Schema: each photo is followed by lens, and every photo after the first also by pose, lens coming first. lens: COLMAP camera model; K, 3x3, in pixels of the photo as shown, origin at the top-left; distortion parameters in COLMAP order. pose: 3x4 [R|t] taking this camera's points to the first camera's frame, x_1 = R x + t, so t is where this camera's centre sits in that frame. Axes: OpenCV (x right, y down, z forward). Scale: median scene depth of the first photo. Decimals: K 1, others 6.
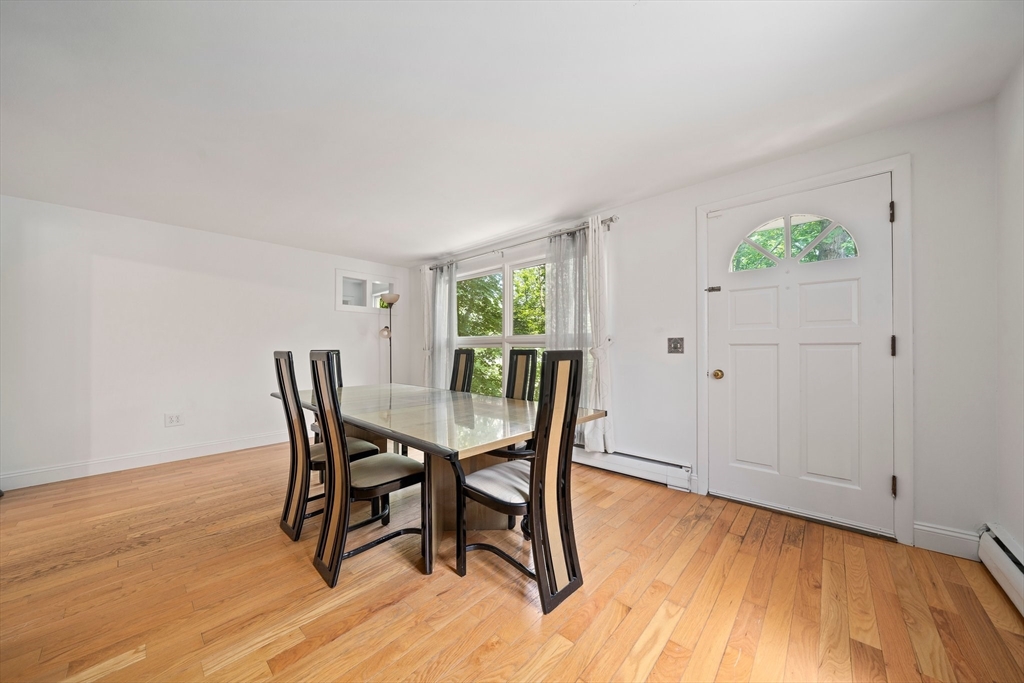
lens RADIAL K [[351.9, 0, 510.8], [0, 351.9, 348.2], [0, 0, 1]] dist [0.000880, -0.000137]
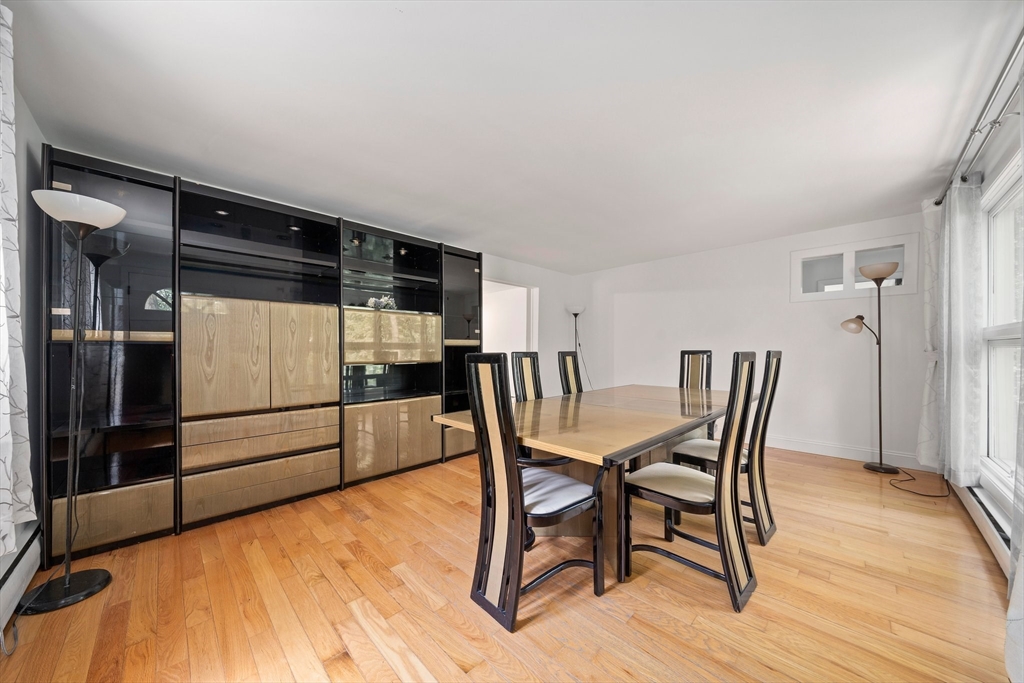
lens RADIAL K [[351.9, 0, 510.8], [0, 351.9, 346.6], [0, 0, 1]] dist [0.000880, -0.000137]
pose [[-0.046294, -0.001691, -0.998926, 0.991715], [0.011174, 0.999935, -0.002211, -0.014329], [0.998865, -0.011264, -0.046272, 0.987218]]
